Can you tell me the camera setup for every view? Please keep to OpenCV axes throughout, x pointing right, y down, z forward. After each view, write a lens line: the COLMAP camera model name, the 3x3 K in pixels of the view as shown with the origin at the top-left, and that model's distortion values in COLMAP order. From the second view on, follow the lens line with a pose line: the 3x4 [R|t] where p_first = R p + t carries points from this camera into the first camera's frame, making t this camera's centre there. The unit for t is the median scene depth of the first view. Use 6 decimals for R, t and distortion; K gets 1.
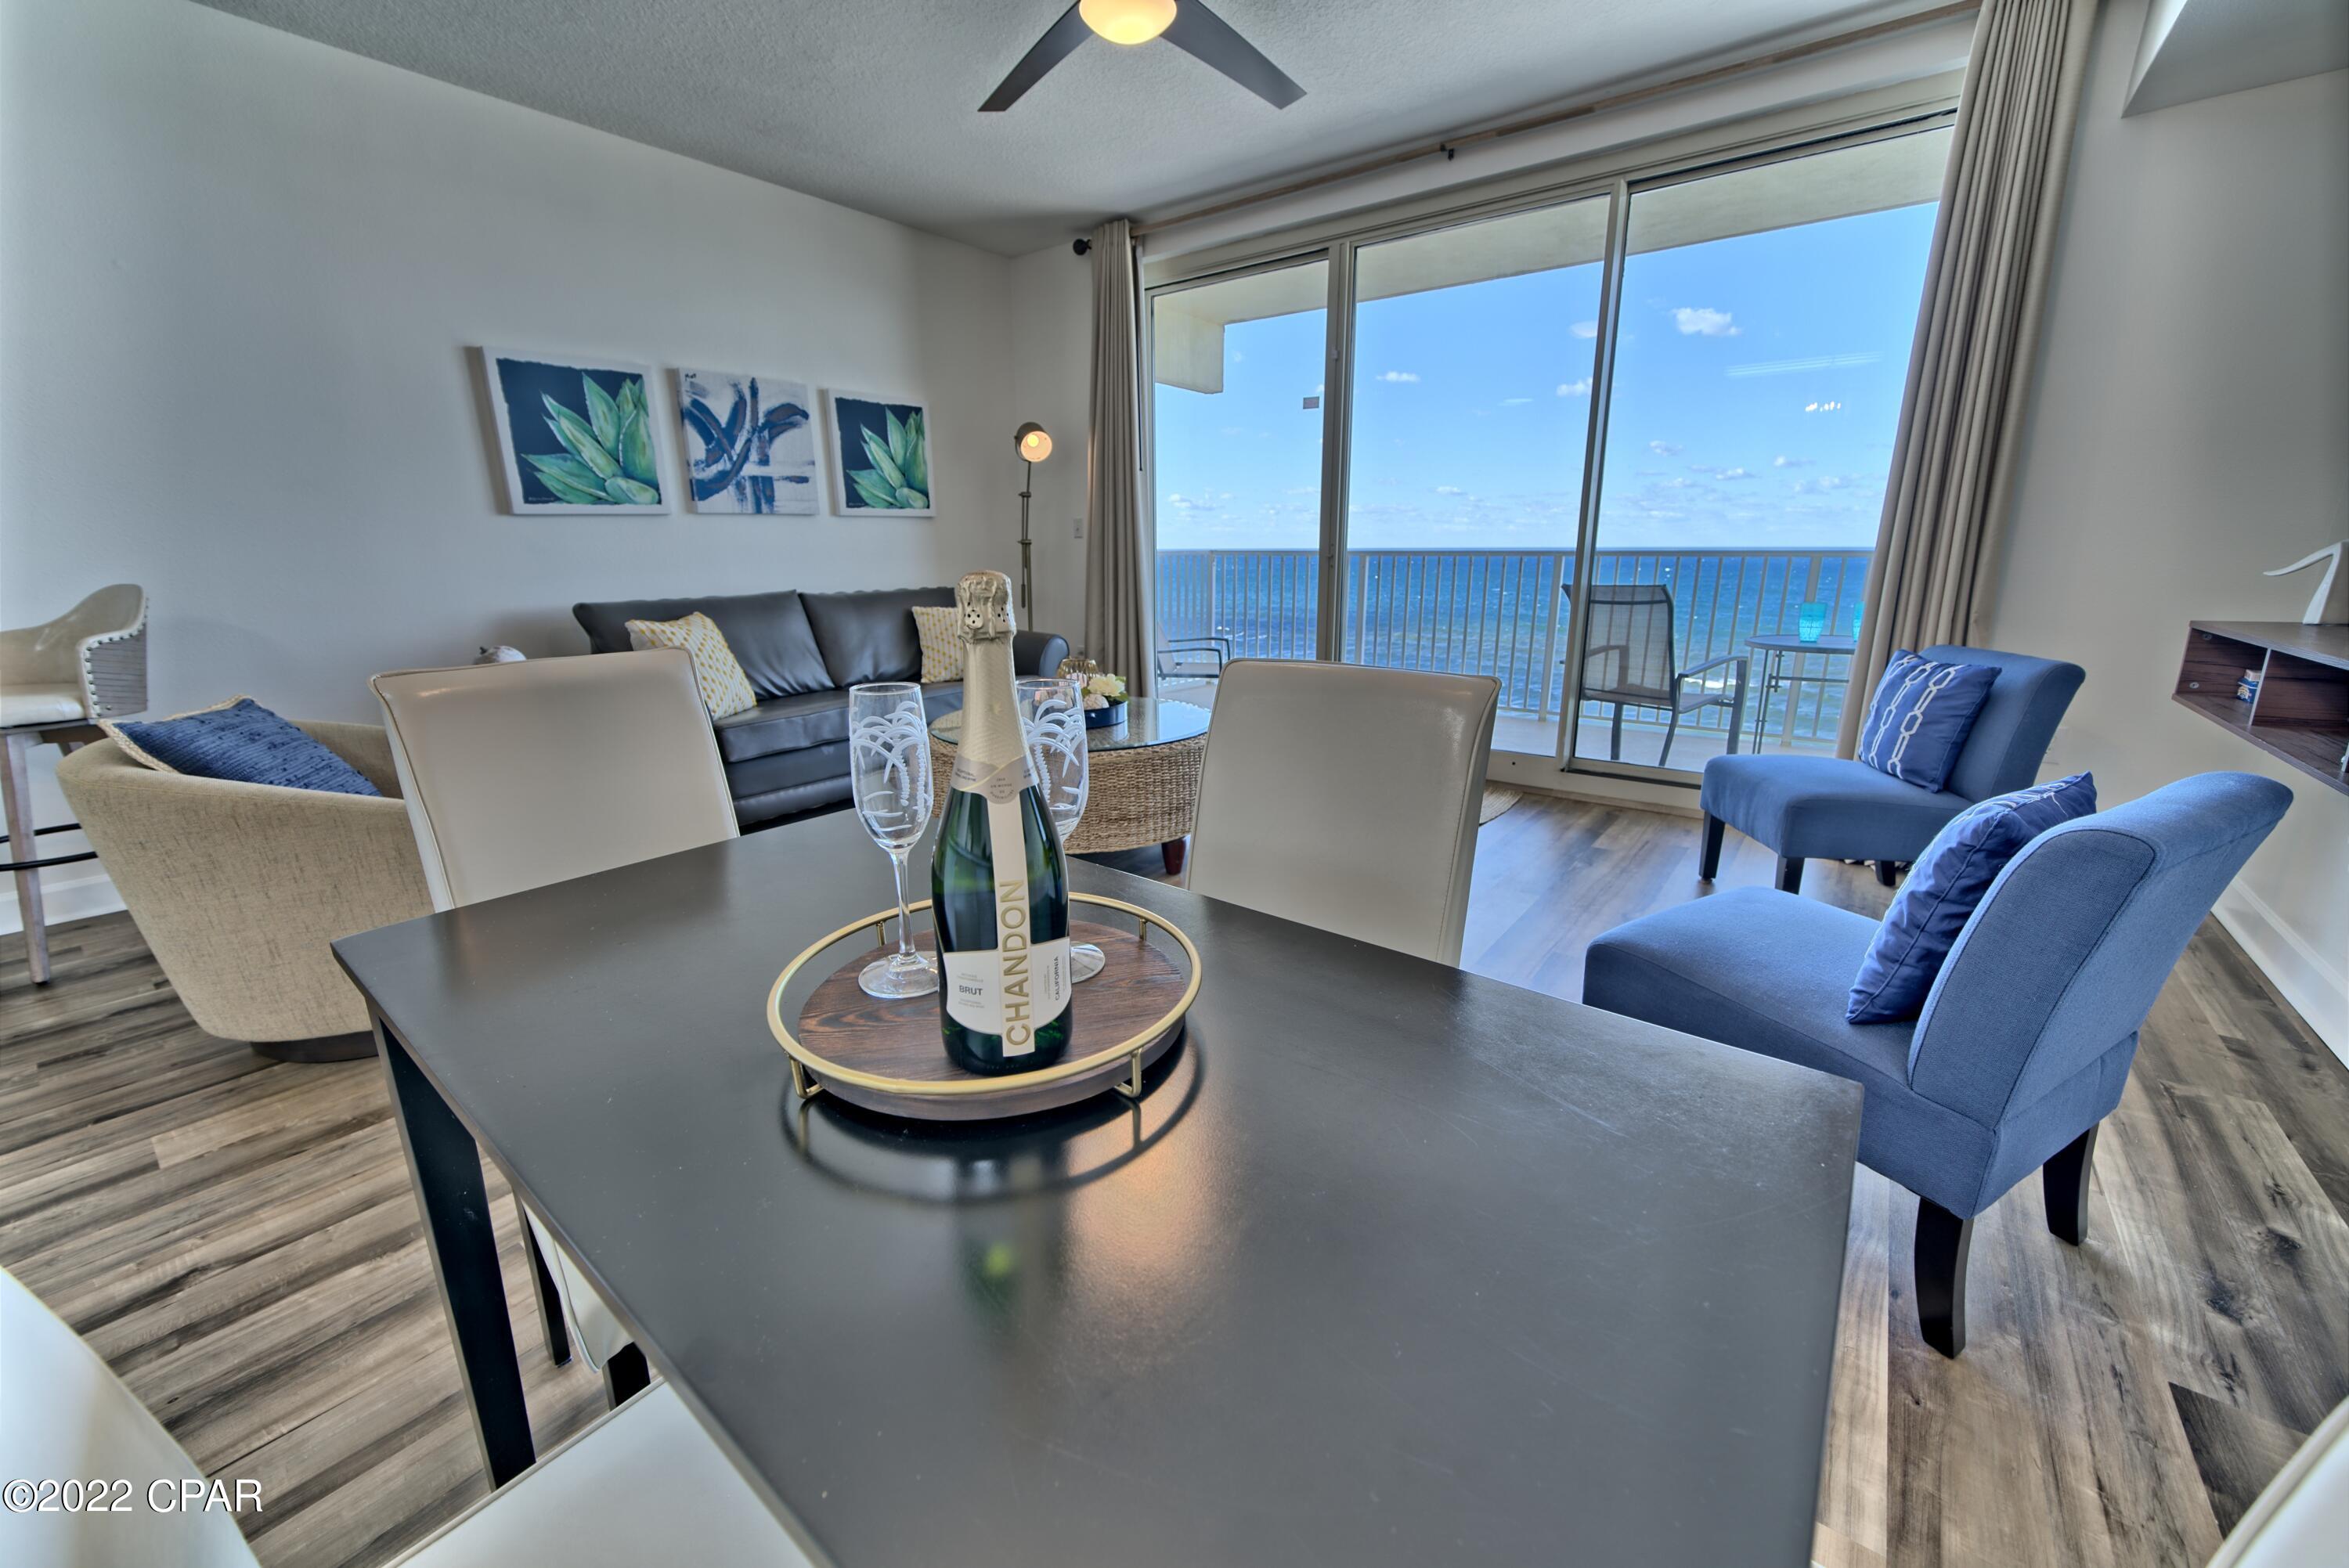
lens RADIAL K [[909.2, 0, 1174.4], [0, 909.2, 774.0], [0, 0, 1]] dist [-0.010076, 0.002895]
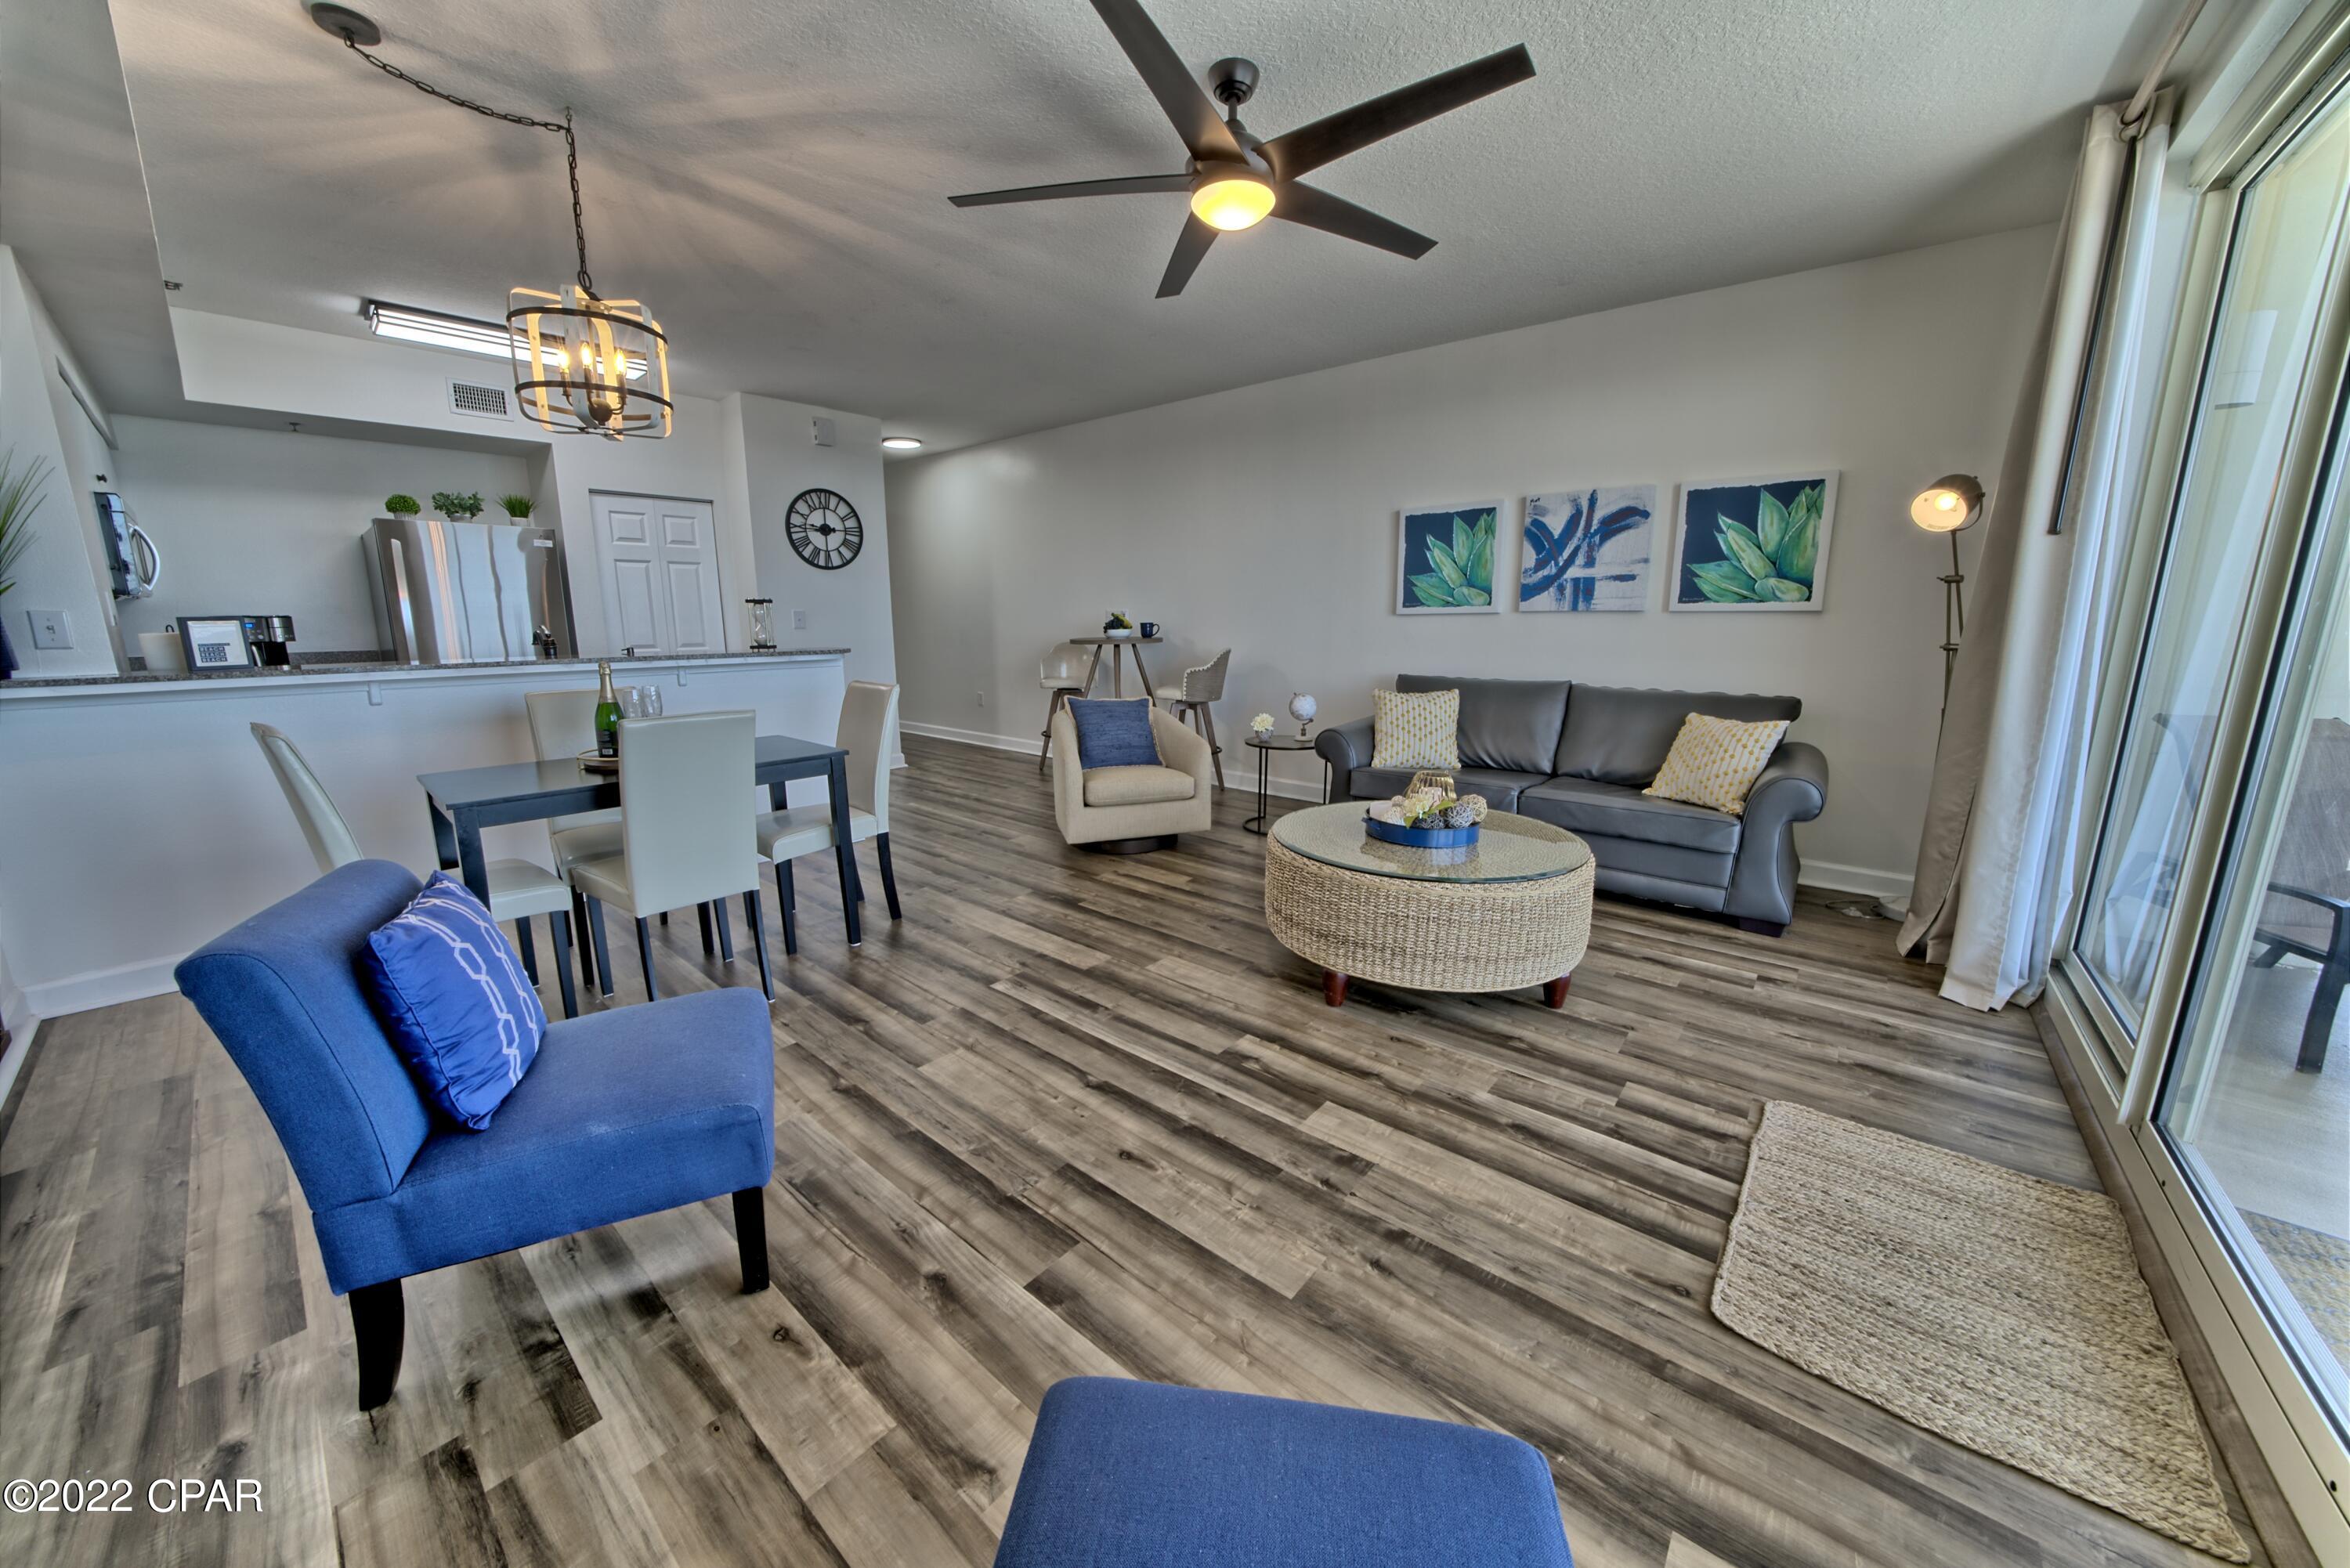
lens RADIAL K [[811.0, 0, 1174.6], [0, 811.0, 771.5], [0, 0, 1]] dist [-0.022587, 0.000877]
pose [[-0.042461, 0.195819, -0.979720, 0.640197], [-0.246053, 0.948353, 0.200213, -0.201822], [0.968326, 0.249564, 0.007914, 0.644103]]
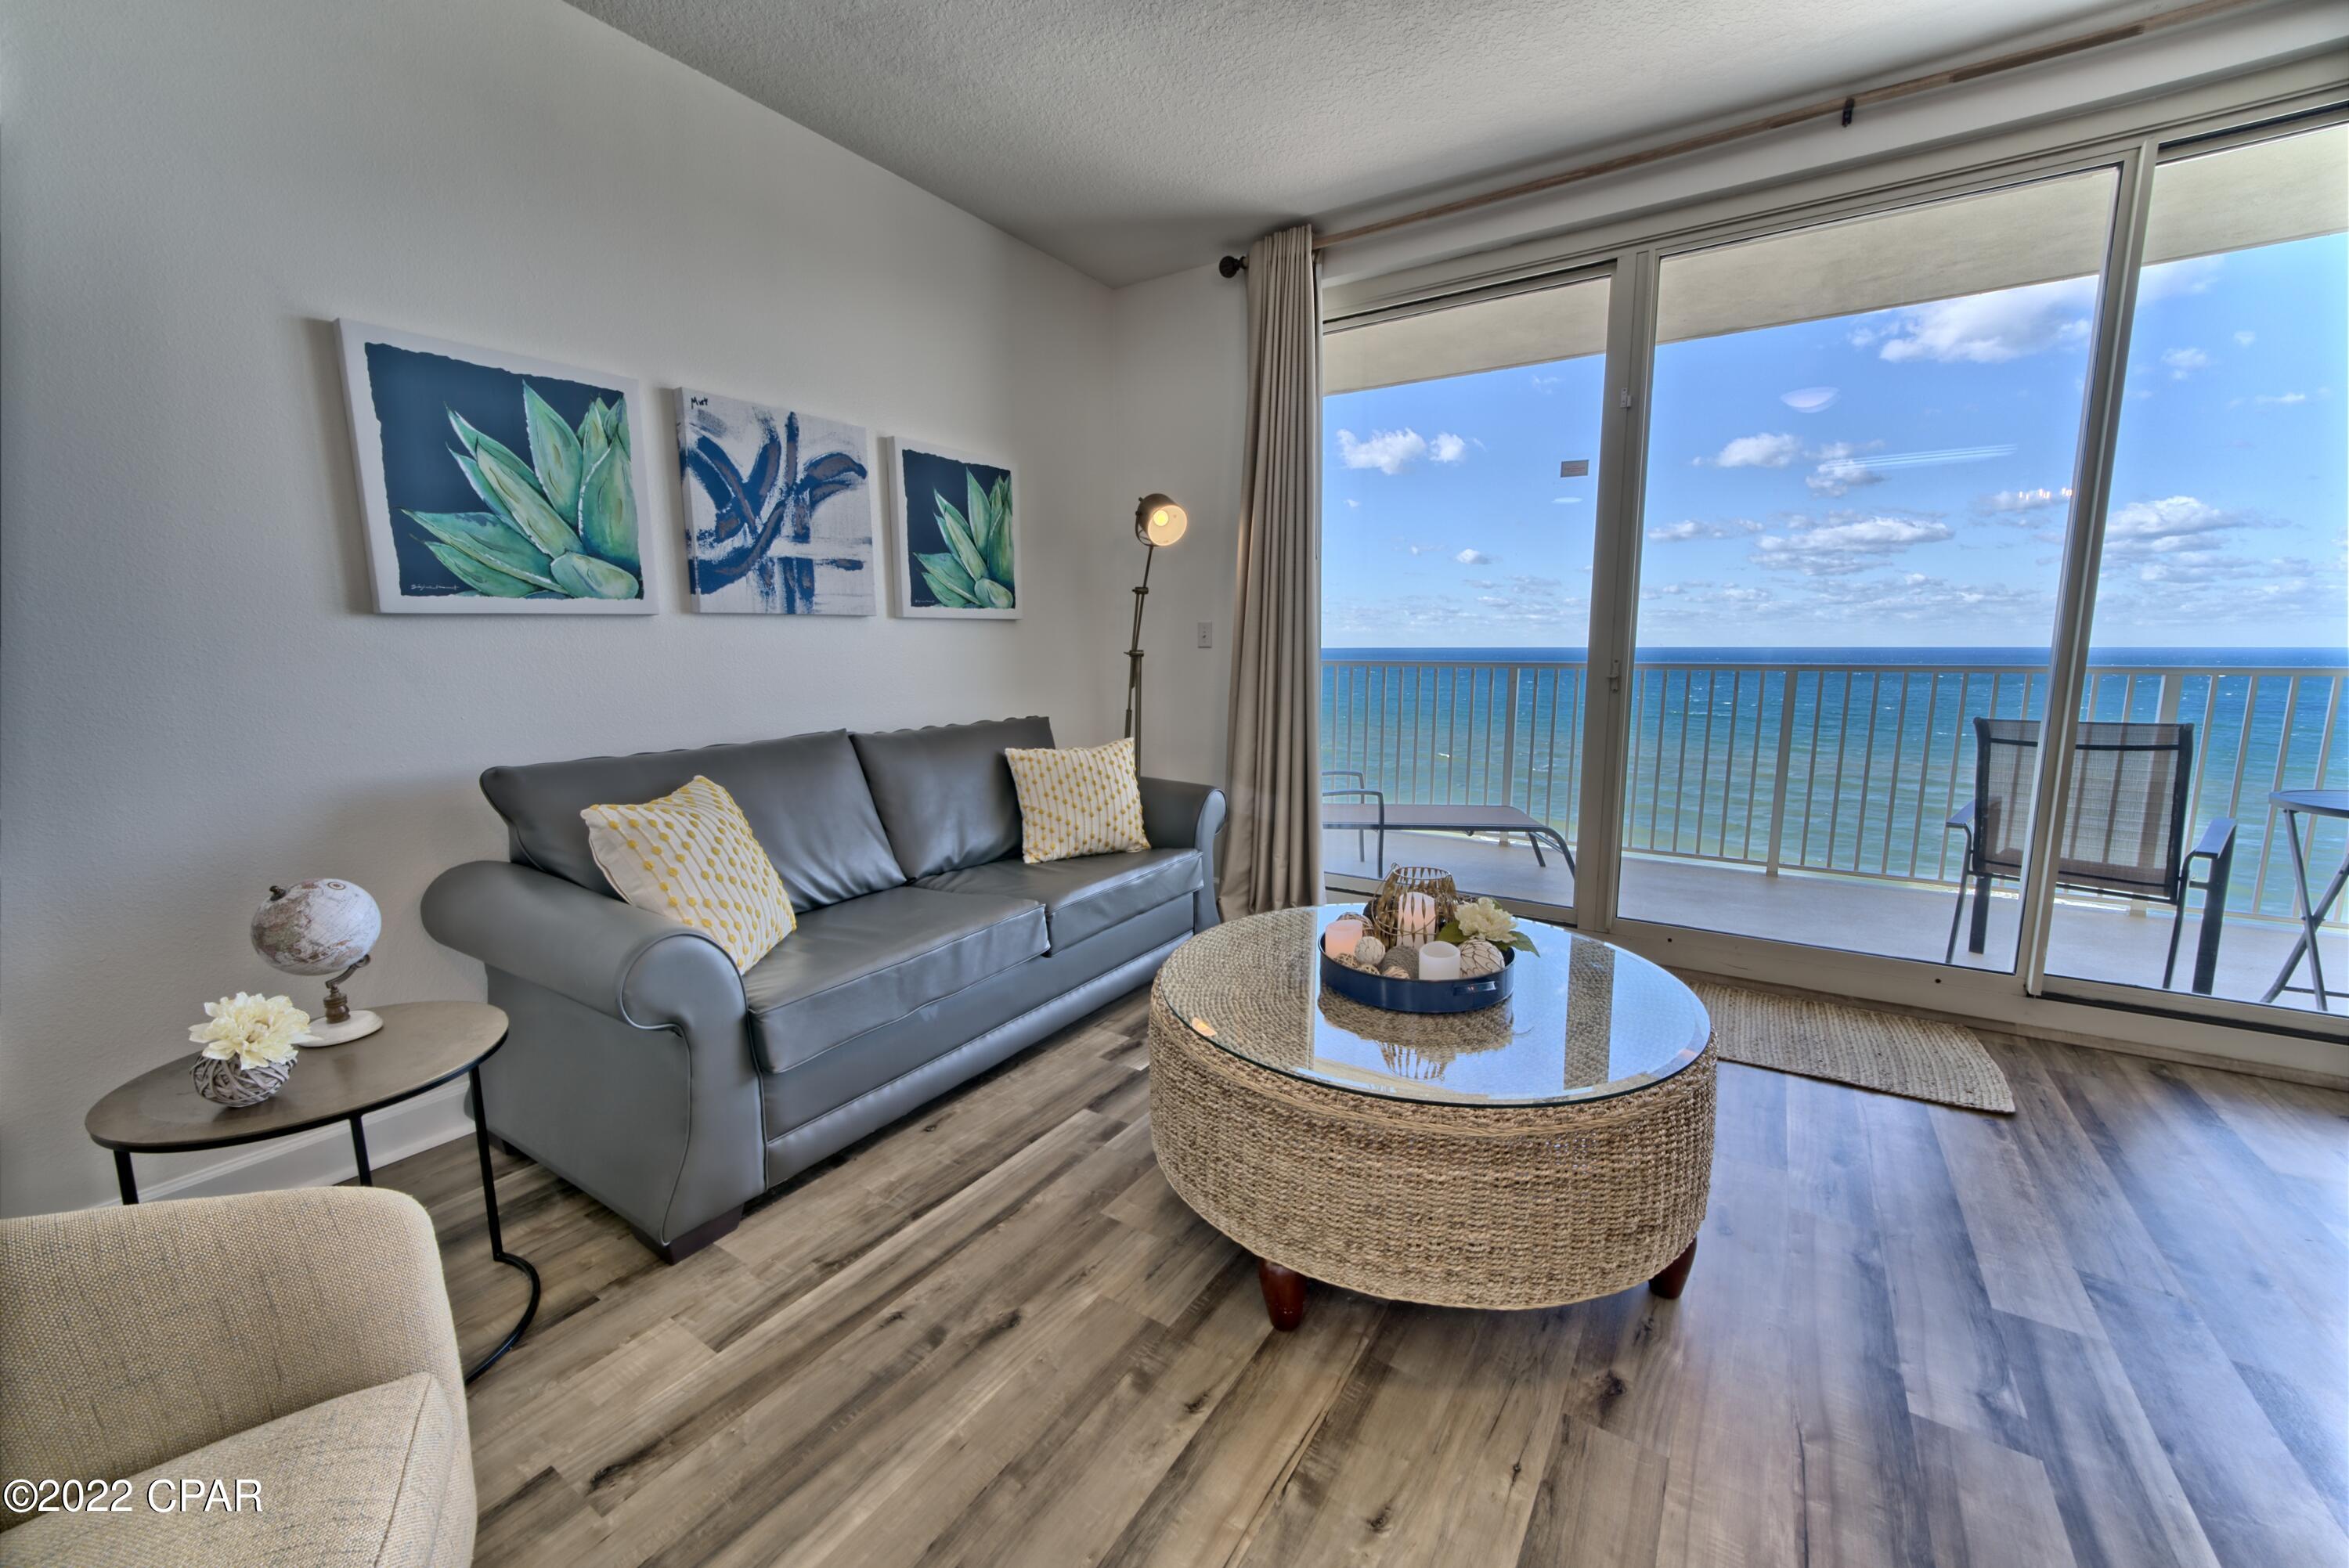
lens RADIAL K [[909.2, 0, 1175.7], [0, 909.2, 772.7], [0, 0, 1]] dist [-0.010076, 0.002895]
pose [[0.997132, -0.008891, 0.075158, -0.263917], [0.016884, 0.994181, -0.106396, -0.113490], [-0.073775, 0.107360, 0.991479, 0.392939]]
